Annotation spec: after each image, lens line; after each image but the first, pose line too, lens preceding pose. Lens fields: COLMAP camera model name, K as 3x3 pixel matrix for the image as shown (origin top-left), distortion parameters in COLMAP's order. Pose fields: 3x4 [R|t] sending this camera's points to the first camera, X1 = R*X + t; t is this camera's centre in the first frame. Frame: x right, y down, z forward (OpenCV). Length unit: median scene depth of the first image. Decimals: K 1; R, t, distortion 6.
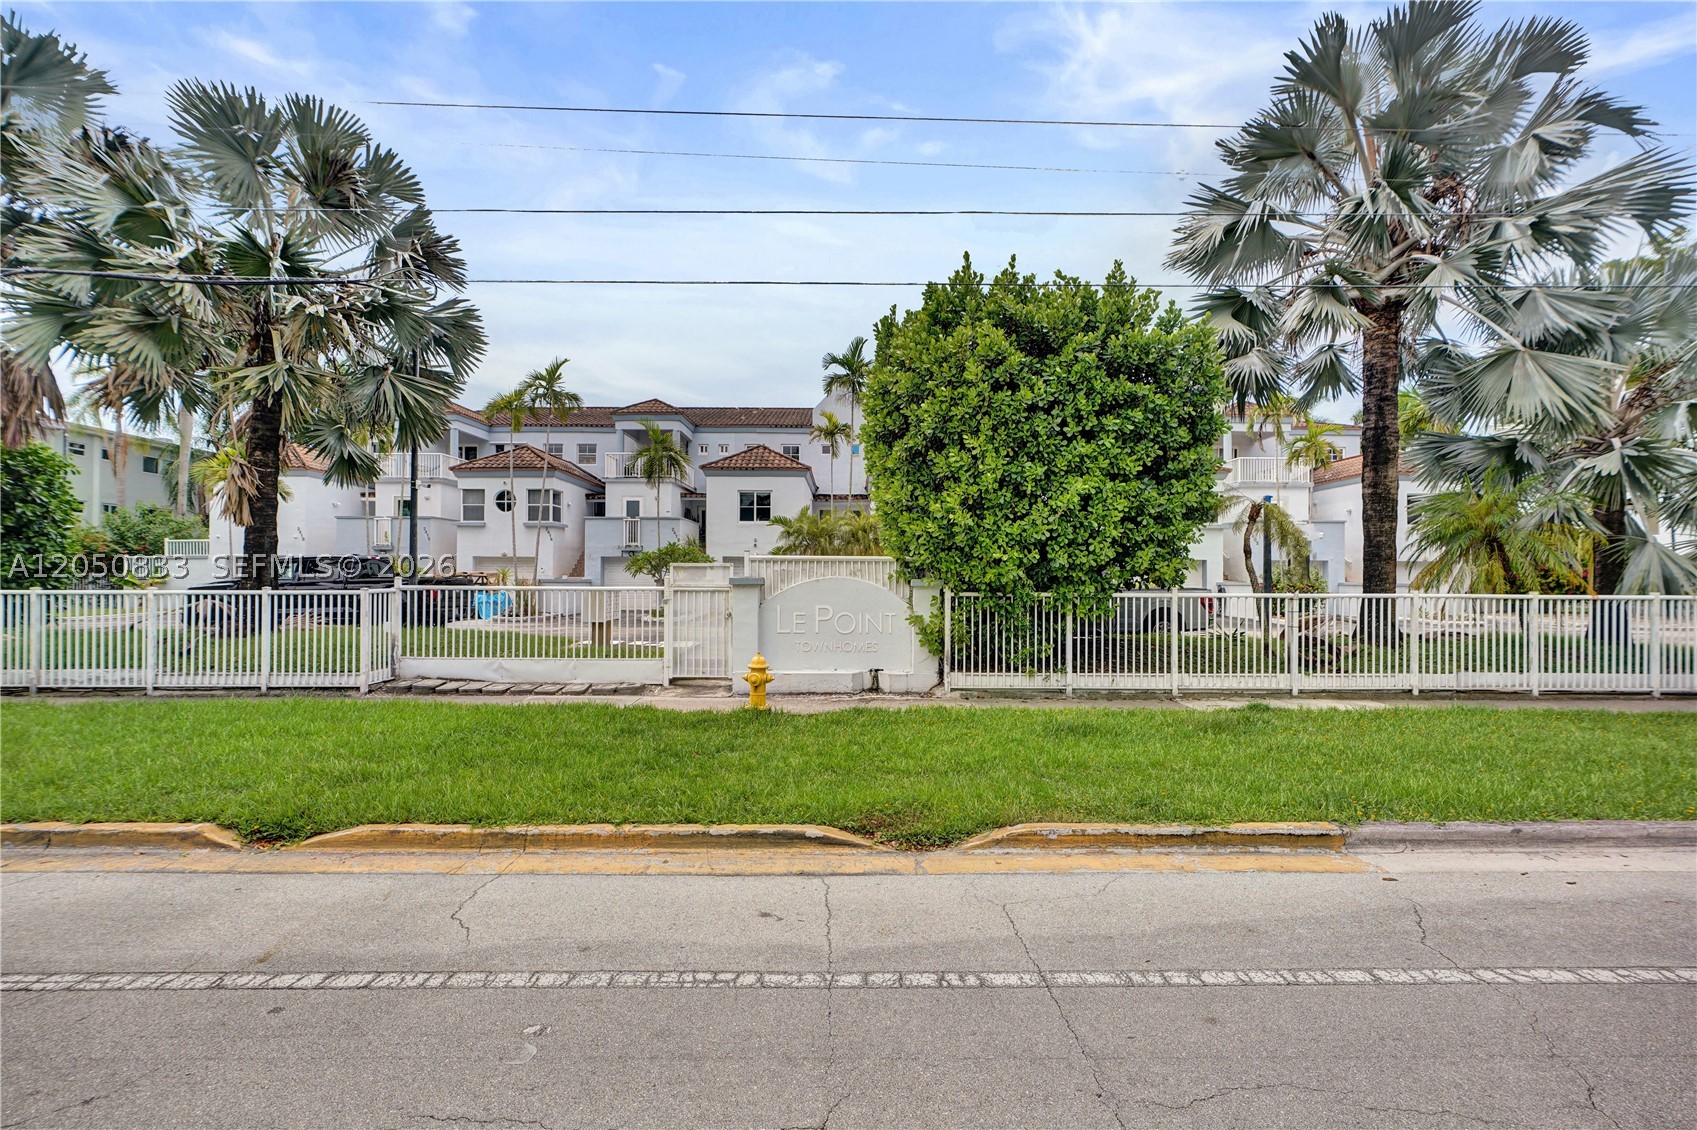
lens RADIAL K [[757.8, 0, 846.9], [0, 757.8, 566.2], [0, 0, 1]] dist [-0.003947, 0.001622]
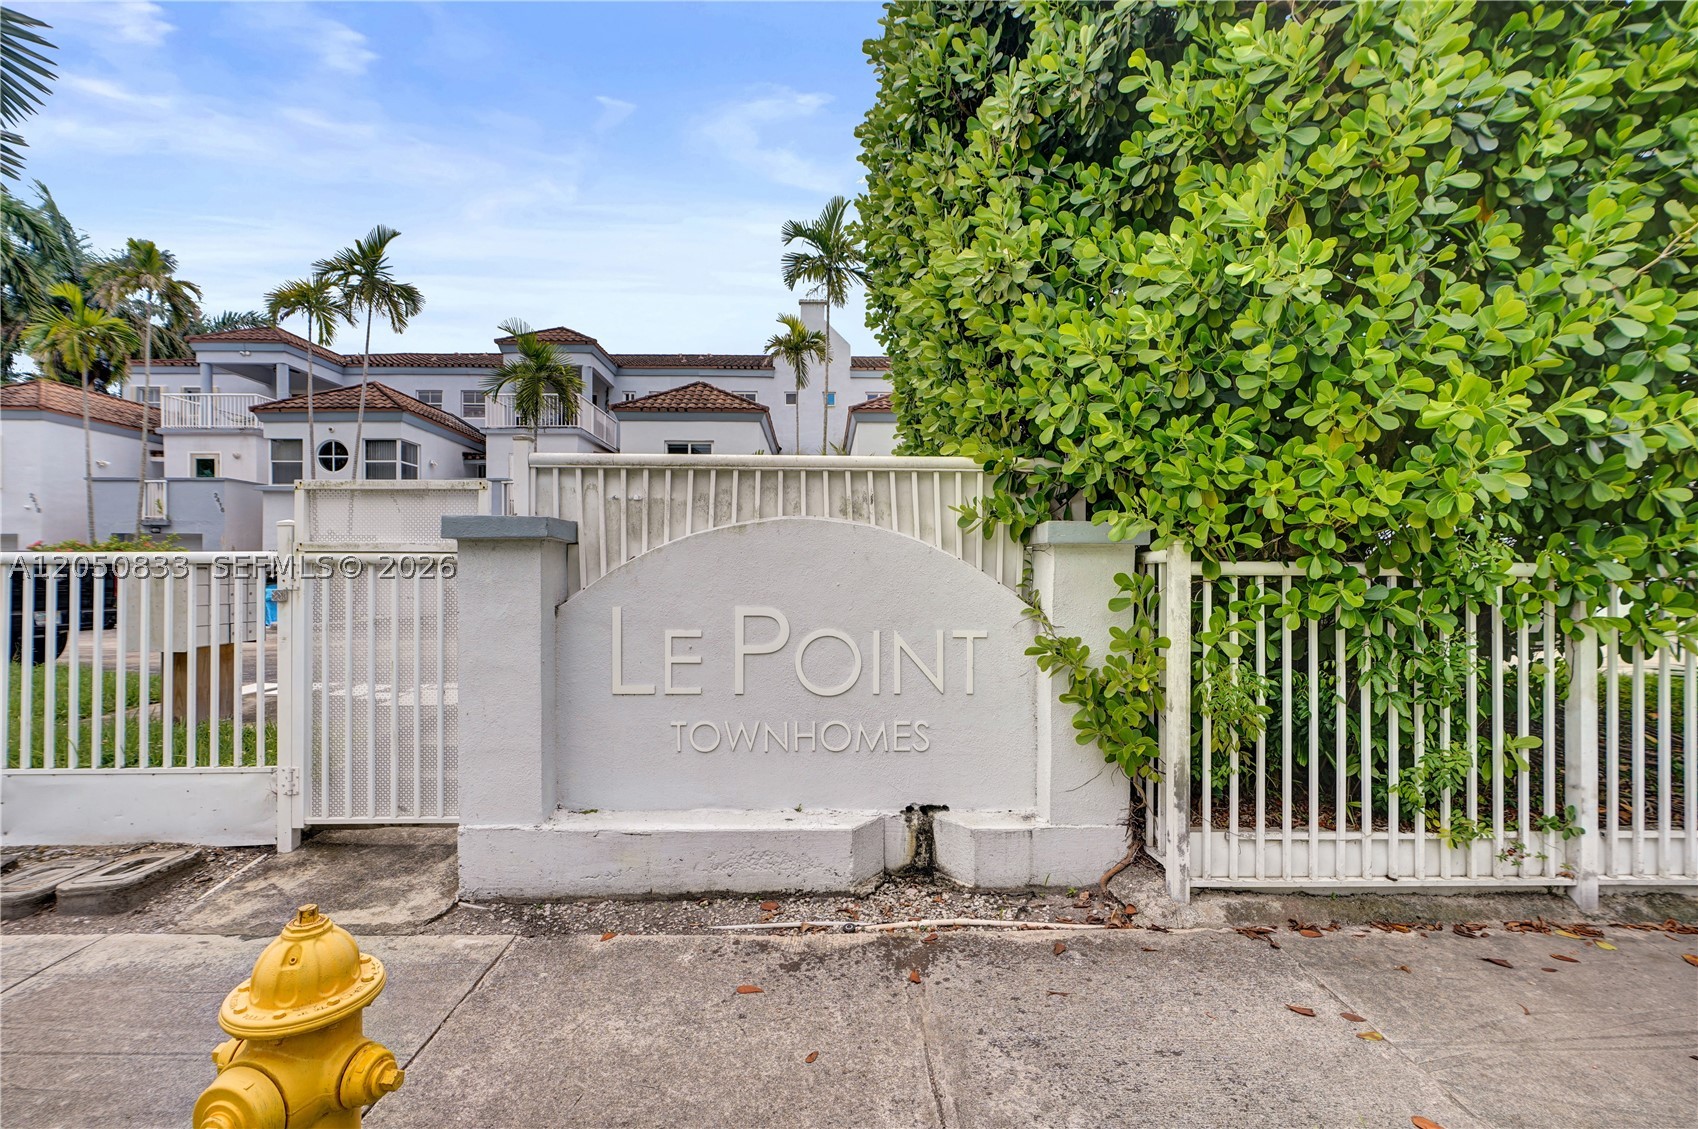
lens RADIAL K [[758.2, 0, 847.4], [0, 758.2, 565.7], [0, 0, 1]] dist [-0.003947, 0.001622]
pose [[0.999135, -0.002785, 0.041485, -0.007418], [0.002581, 0.999984, 0.004969, 0.033247], [-0.041498, -0.004858, 0.999127, 0.685850]]
